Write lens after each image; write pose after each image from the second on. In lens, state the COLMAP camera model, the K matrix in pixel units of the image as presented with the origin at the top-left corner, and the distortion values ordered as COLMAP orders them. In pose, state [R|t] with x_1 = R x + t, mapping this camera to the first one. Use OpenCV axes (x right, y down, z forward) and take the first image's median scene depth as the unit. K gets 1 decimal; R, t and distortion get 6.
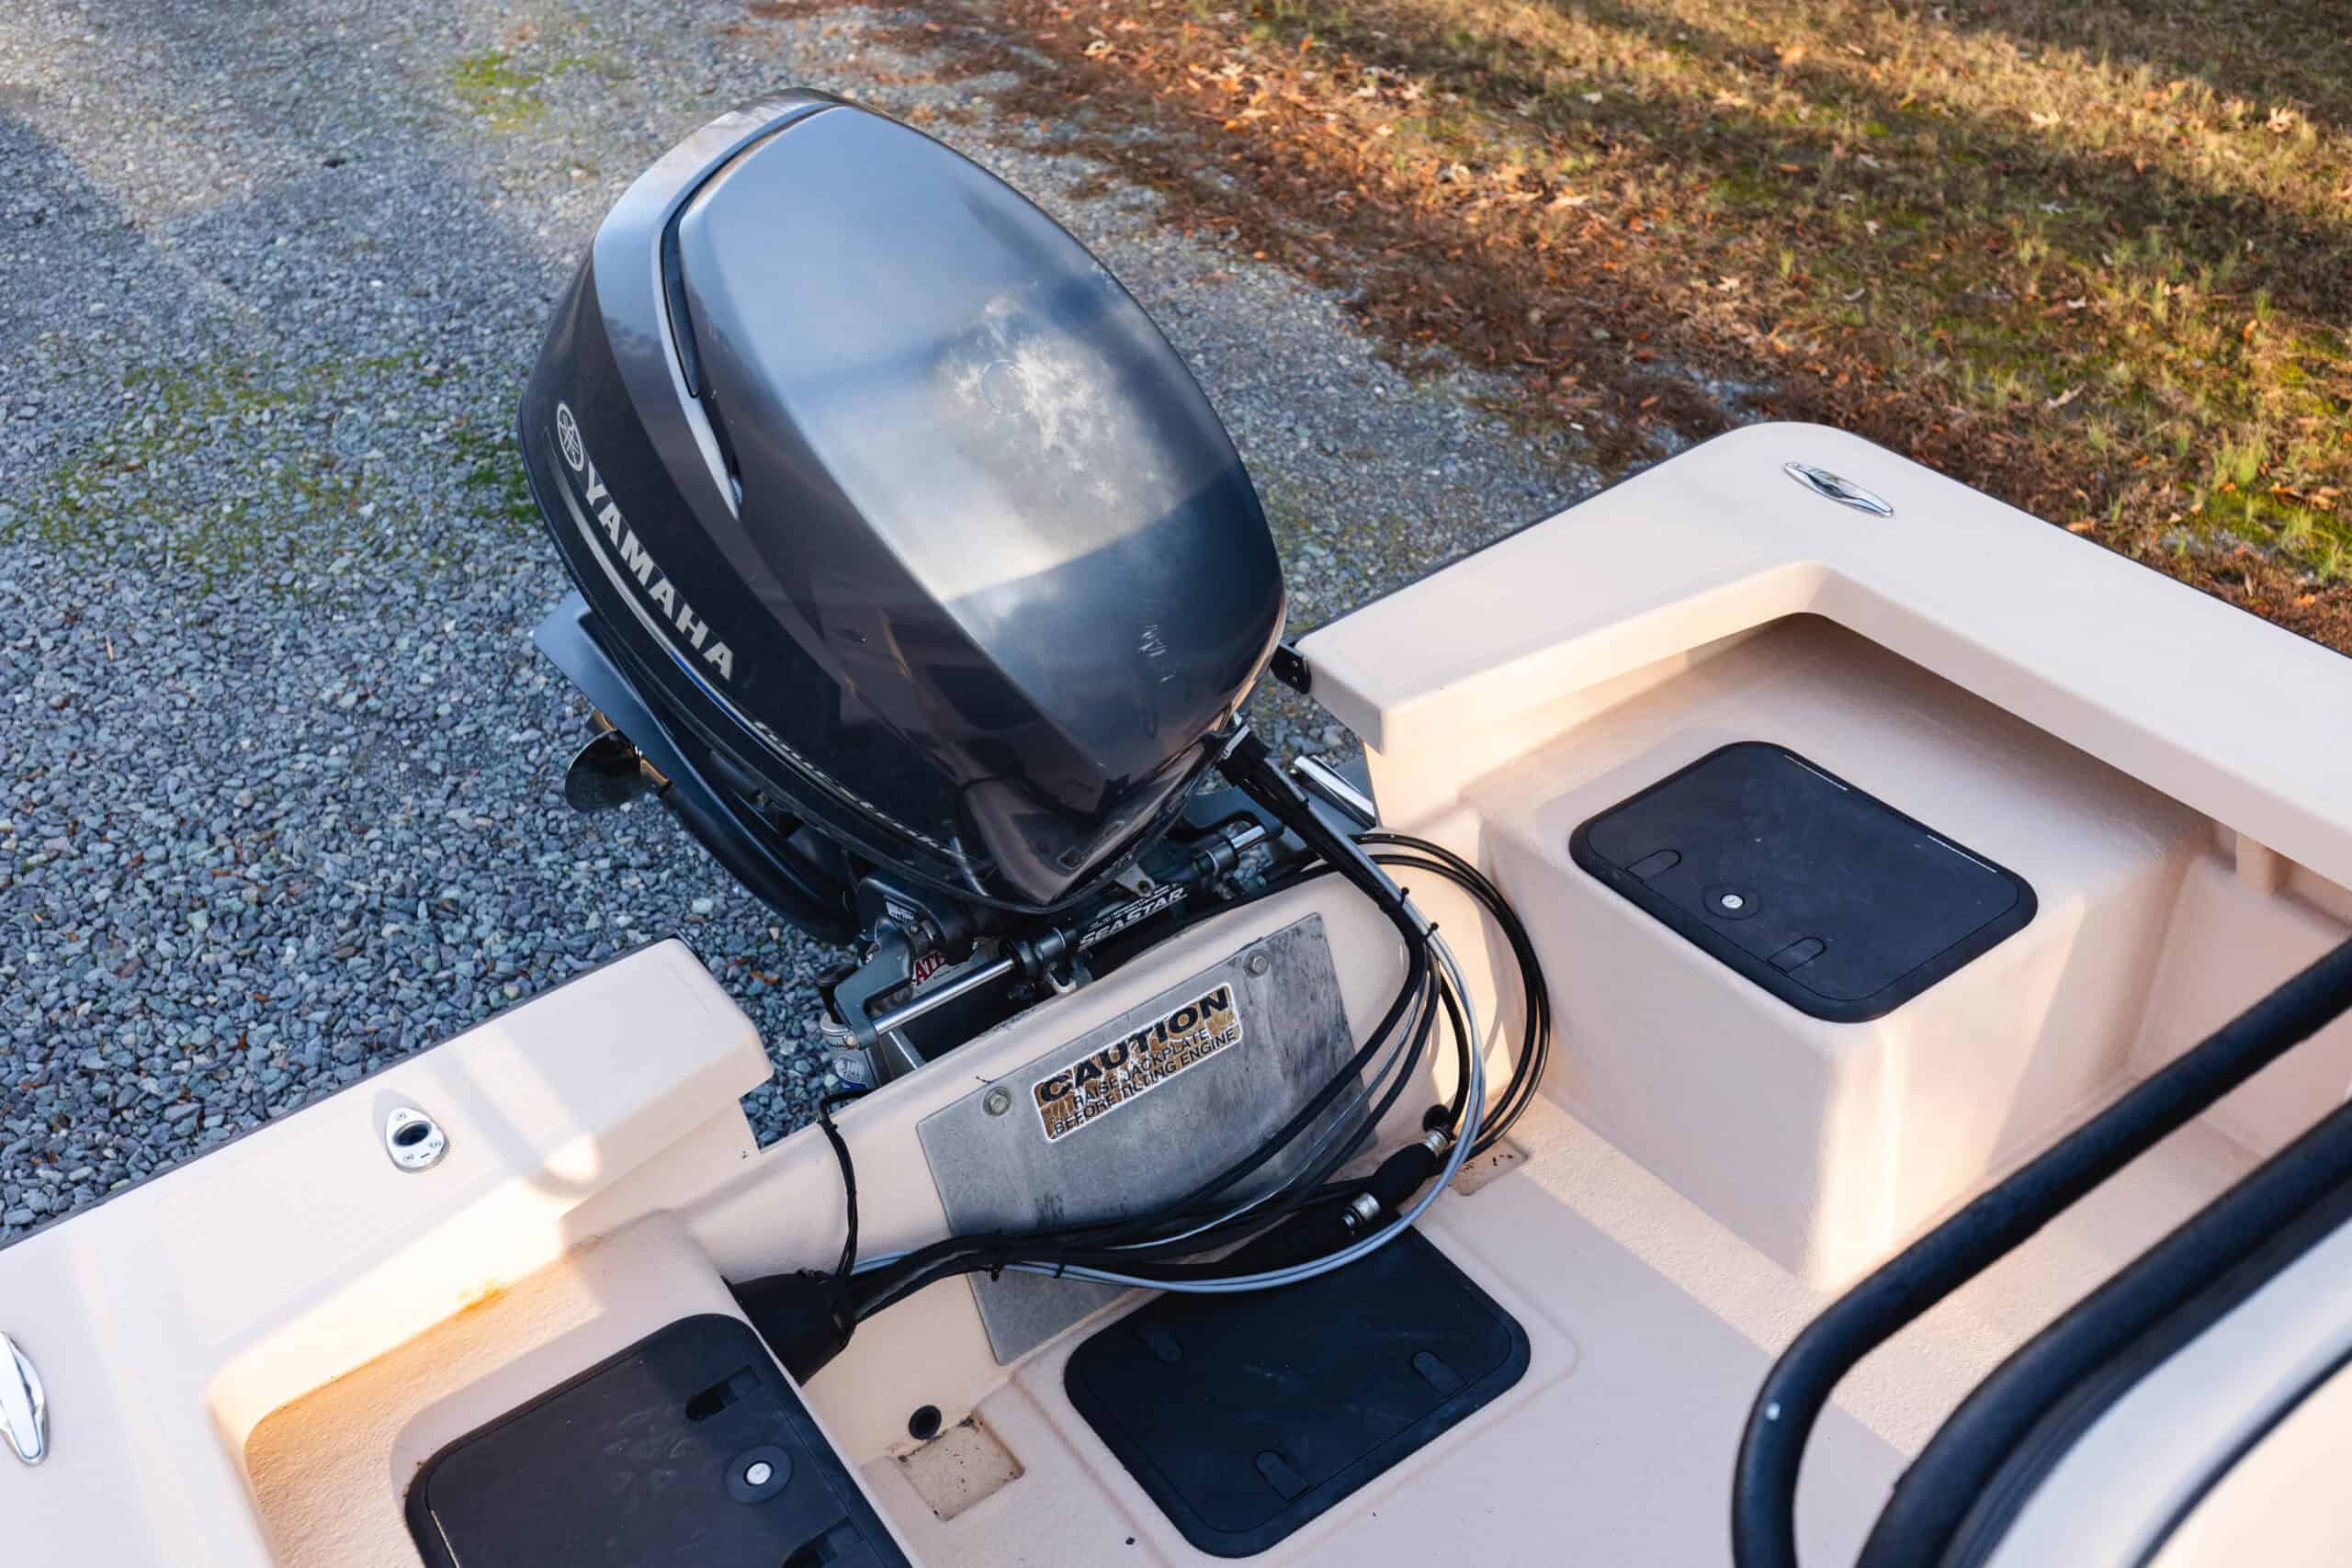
lens RADIAL K [[2268.0, 0, 1188.0], [0, 2268.0, 779.9], [0, 0, 1]] dist [0.004542, -0.006333]
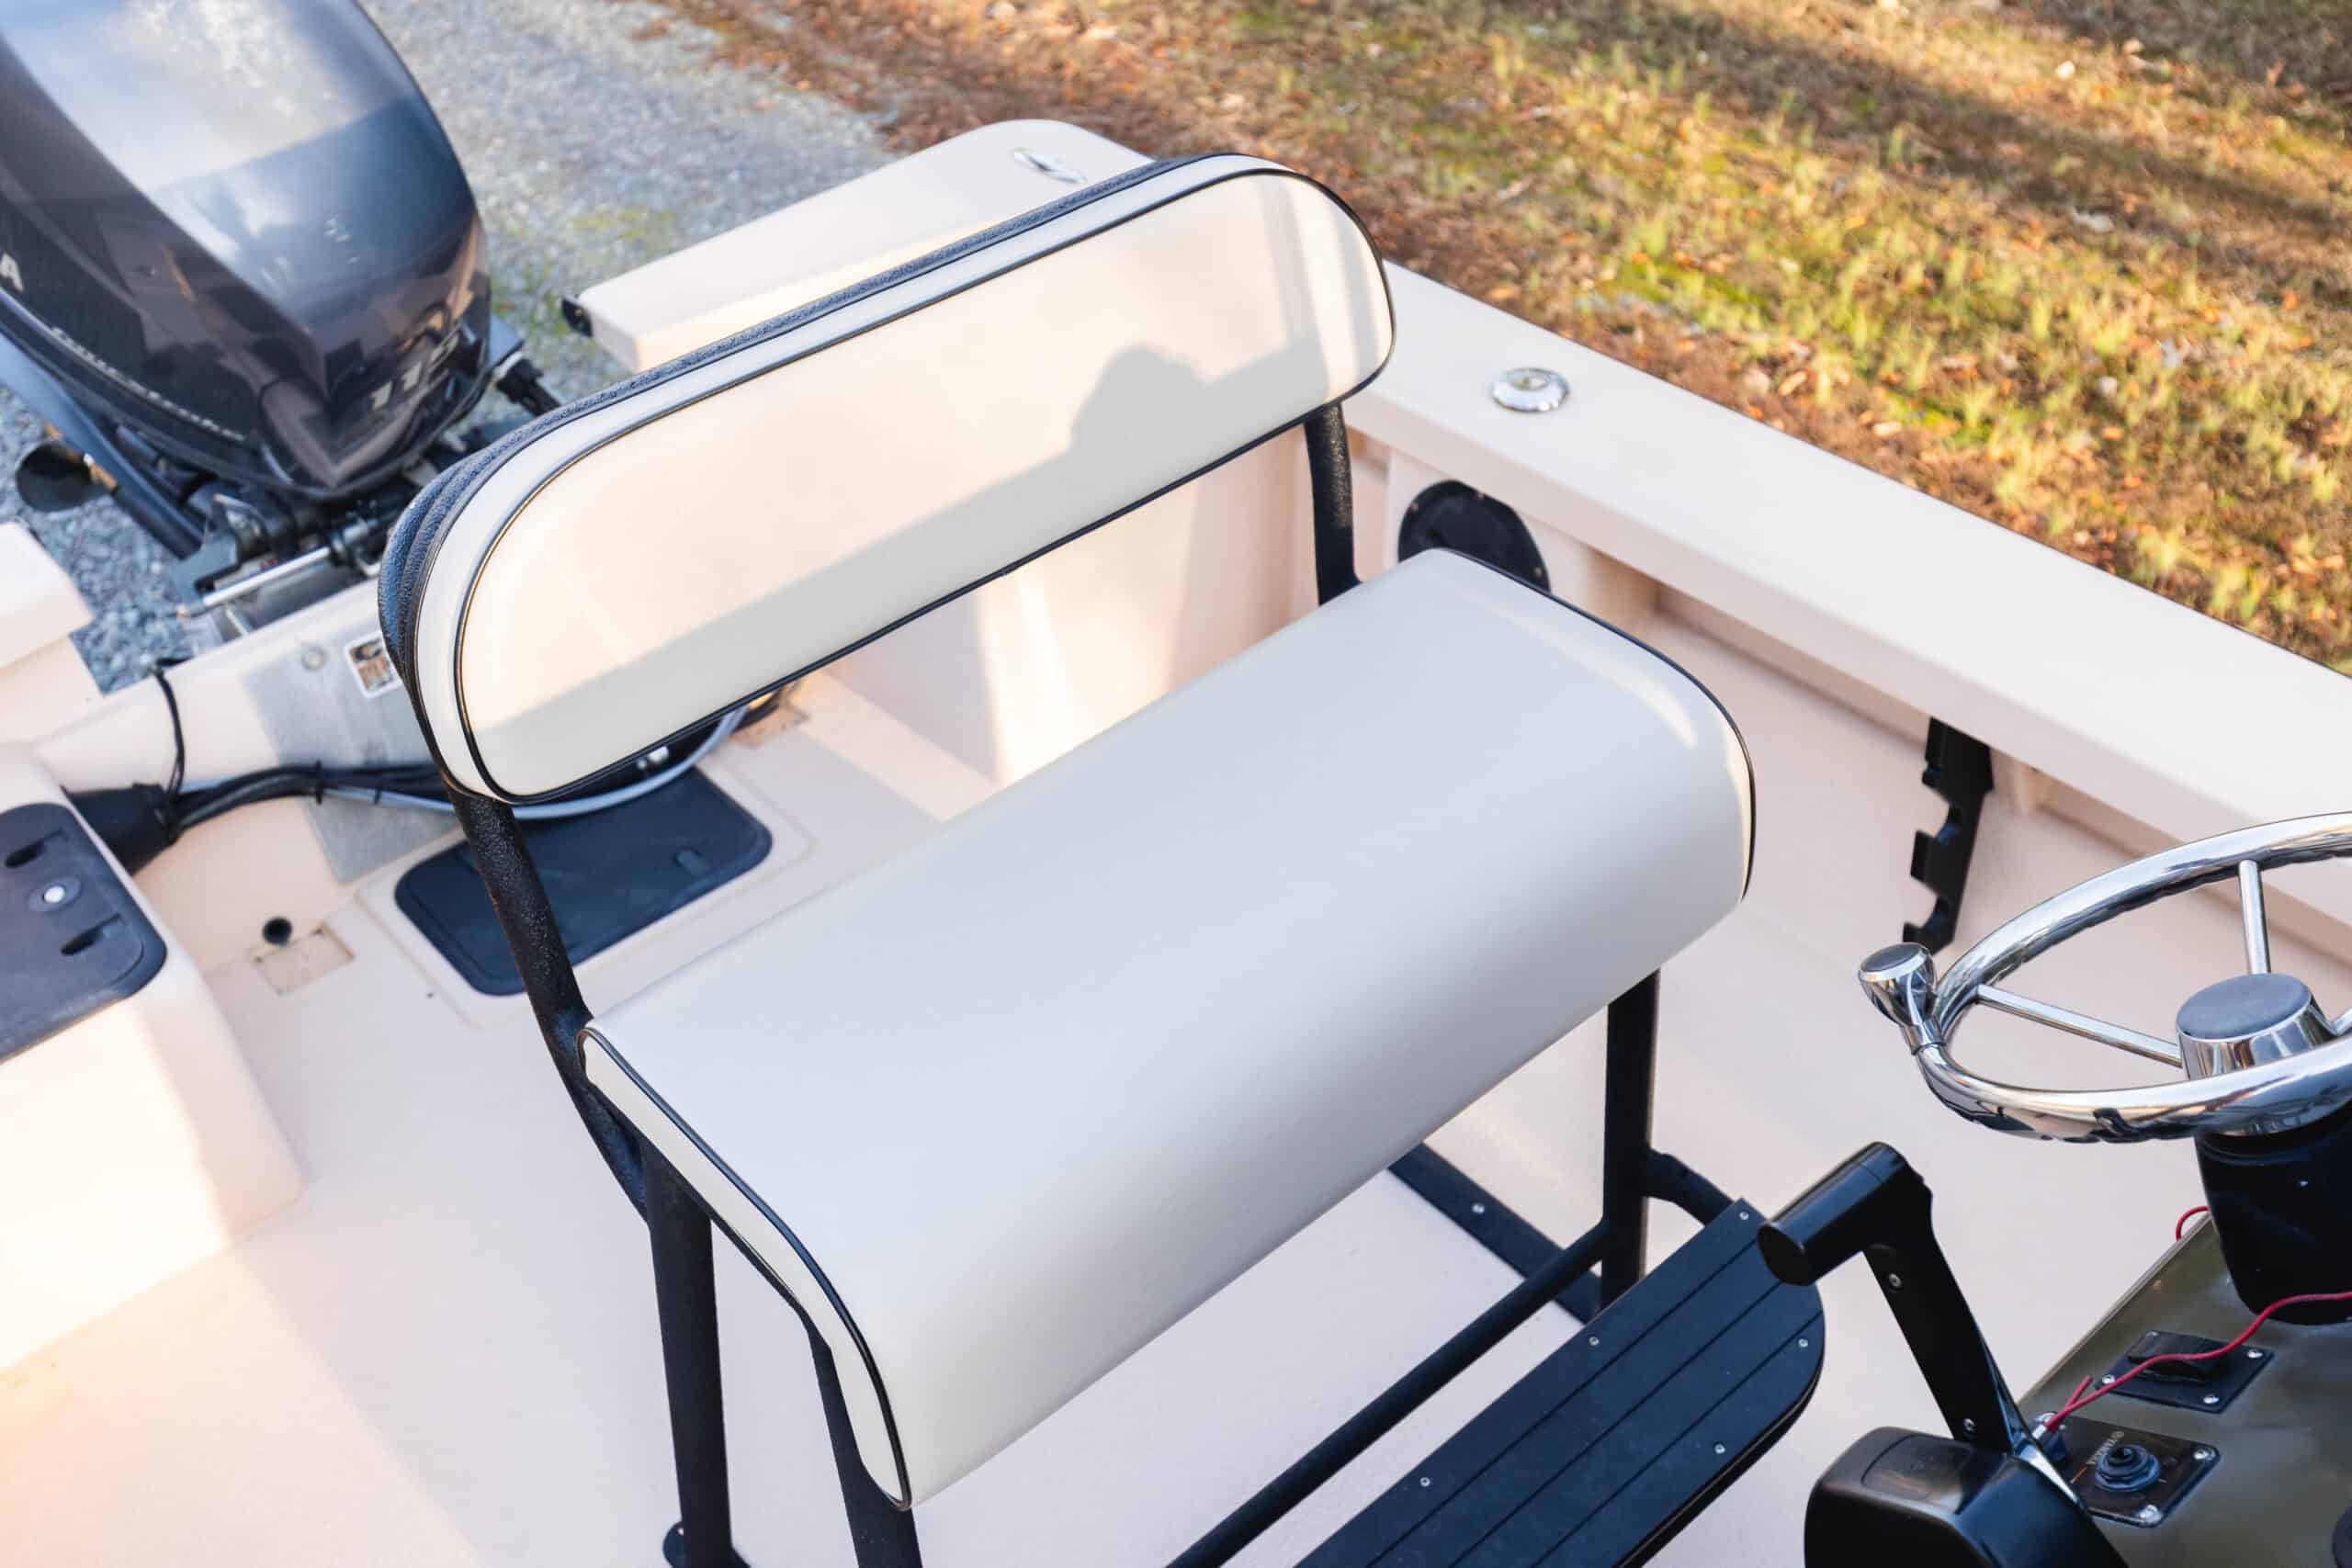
lens RADIAL K [[2261.4, 0, 1176.0], [0, 2261.4, 784.0], [0, 0, 1]] dist [0.004365, 0.010339]
pose [[0.994995, -0.049128, 0.087012, 0.107298], [0.045995, 0.998232, 0.037657, 0.073518], [-0.088708, -0.033467, 0.995495, -0.103538]]
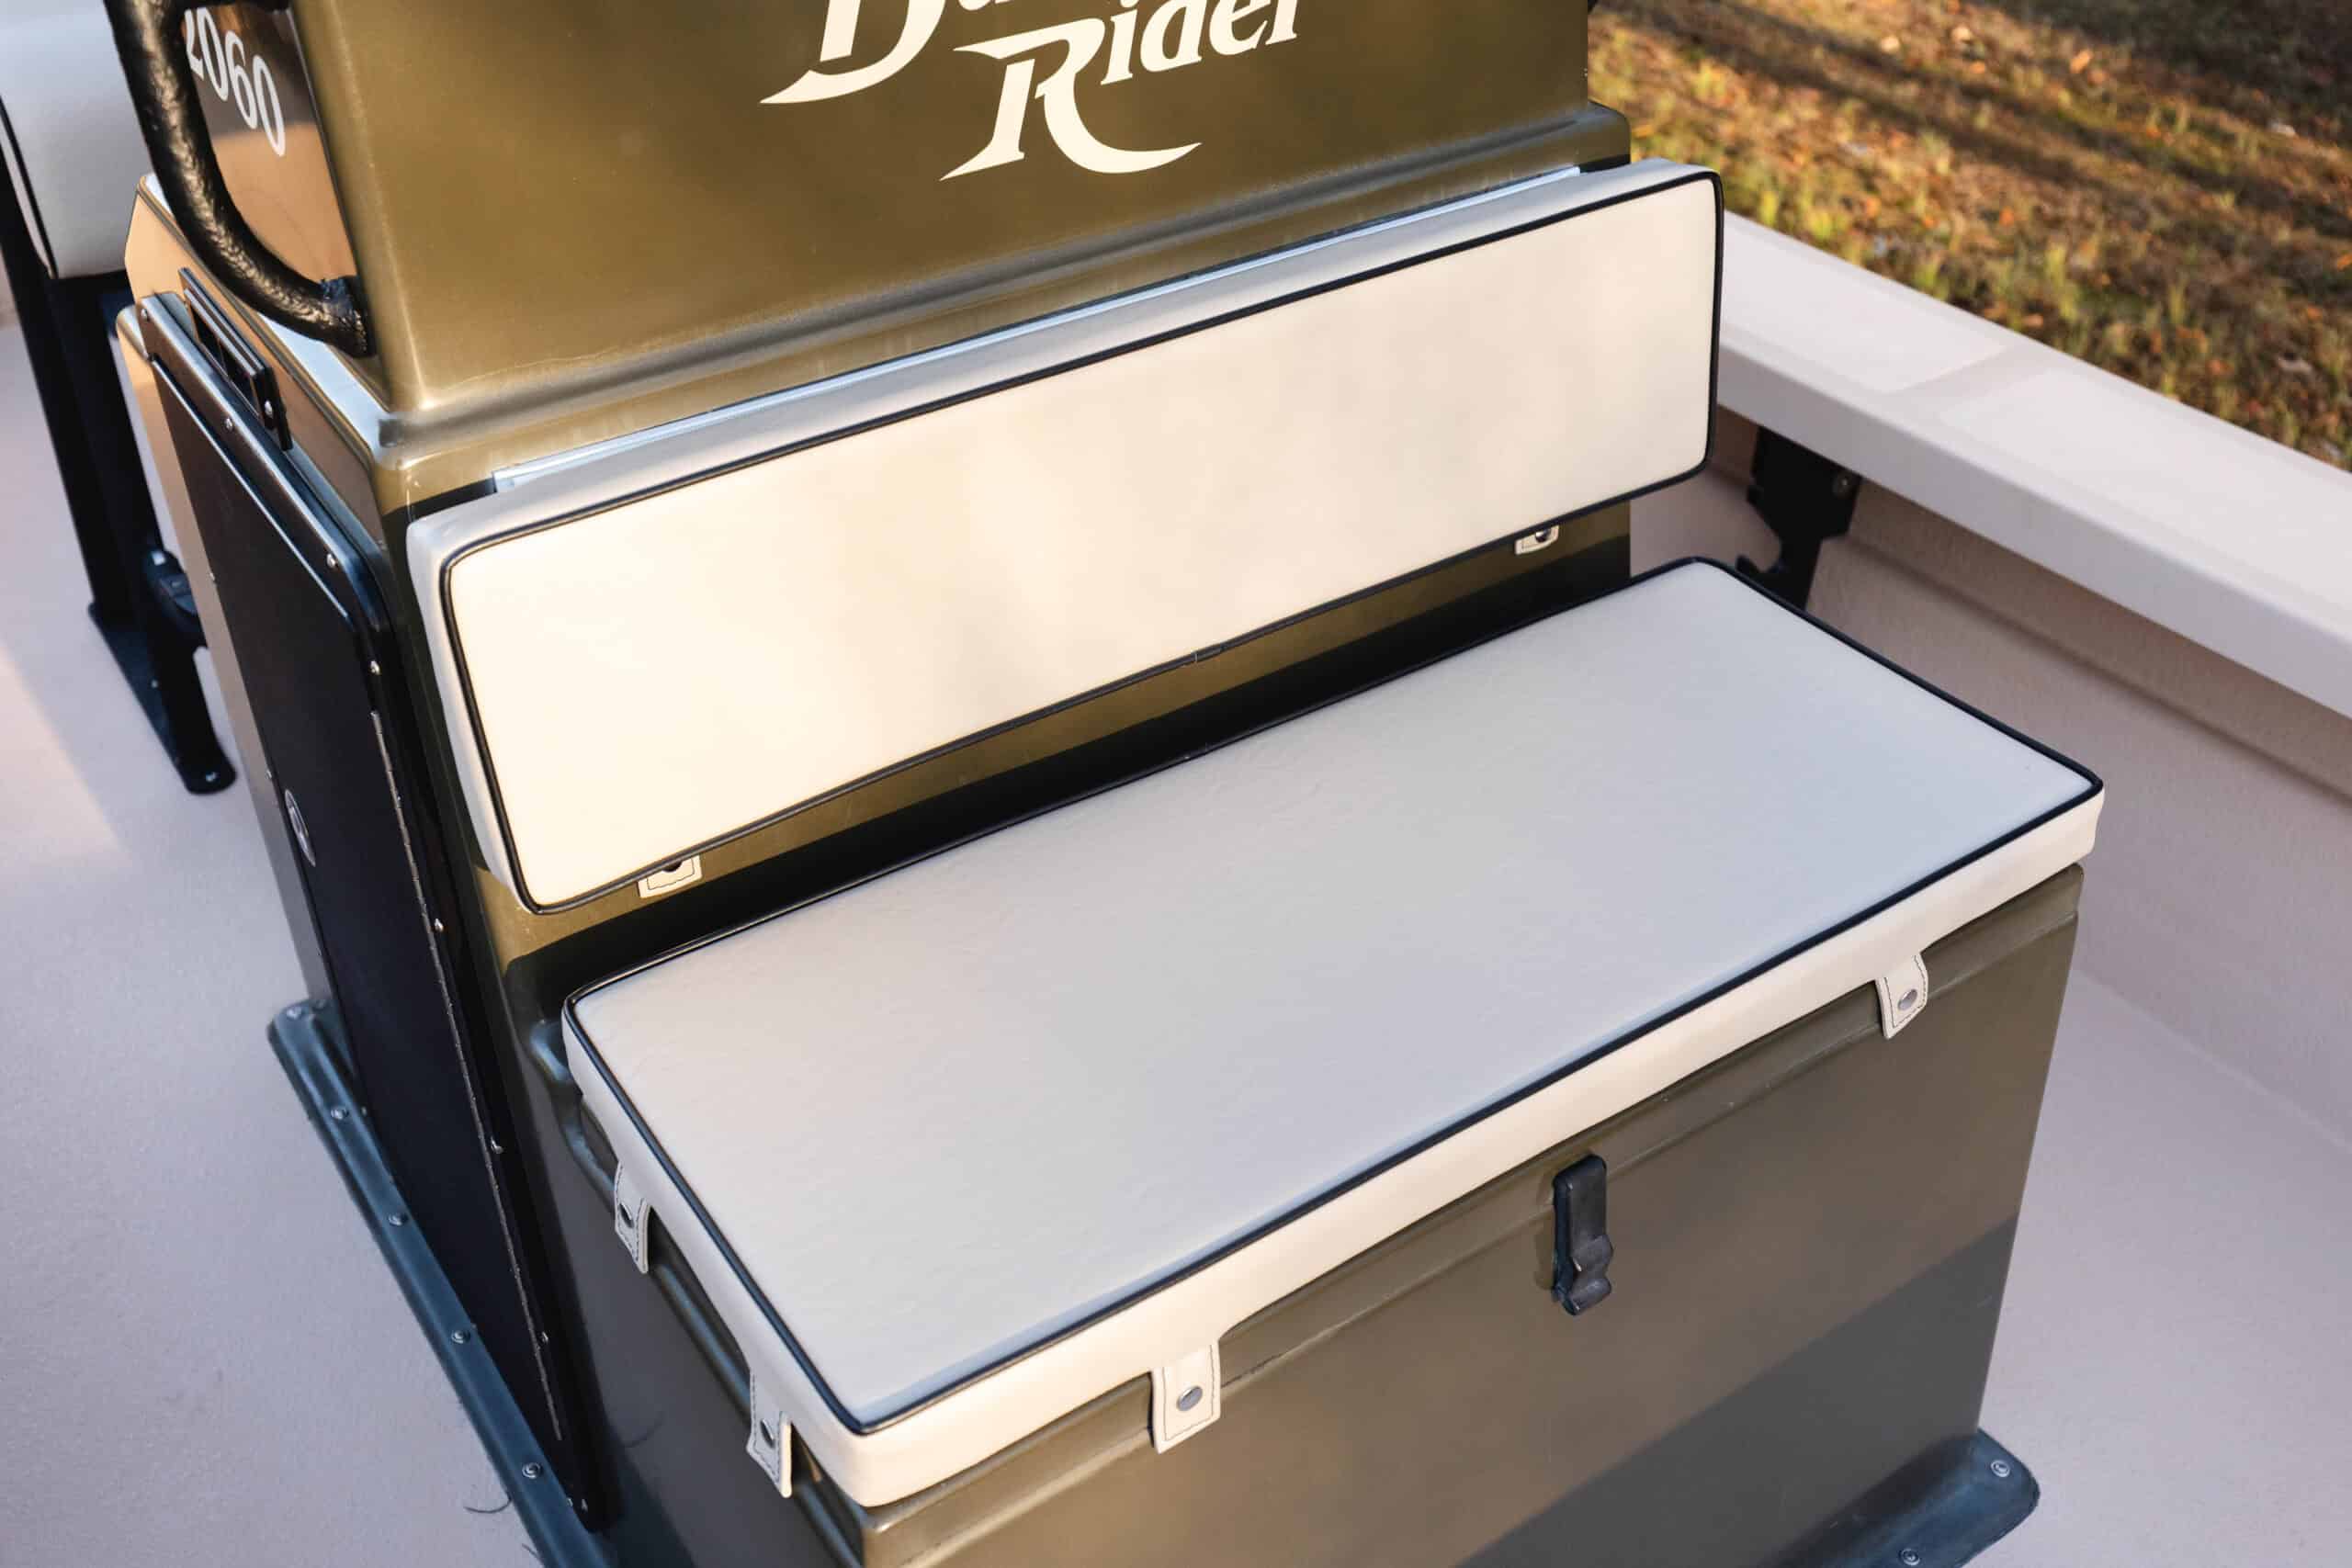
lens RADIAL K [[2246.3, 0, 1189.1], [0, 2246.3, 779.2], [0, 0, 1]] dist [0.007532, 0.000049]
pose [[0.997557, 0.059333, 0.036872, 0.270897], [-0.058741, 0.998130, -0.016933, 0.238406], [-0.037808, 0.014726, 0.999177, -0.228395]]
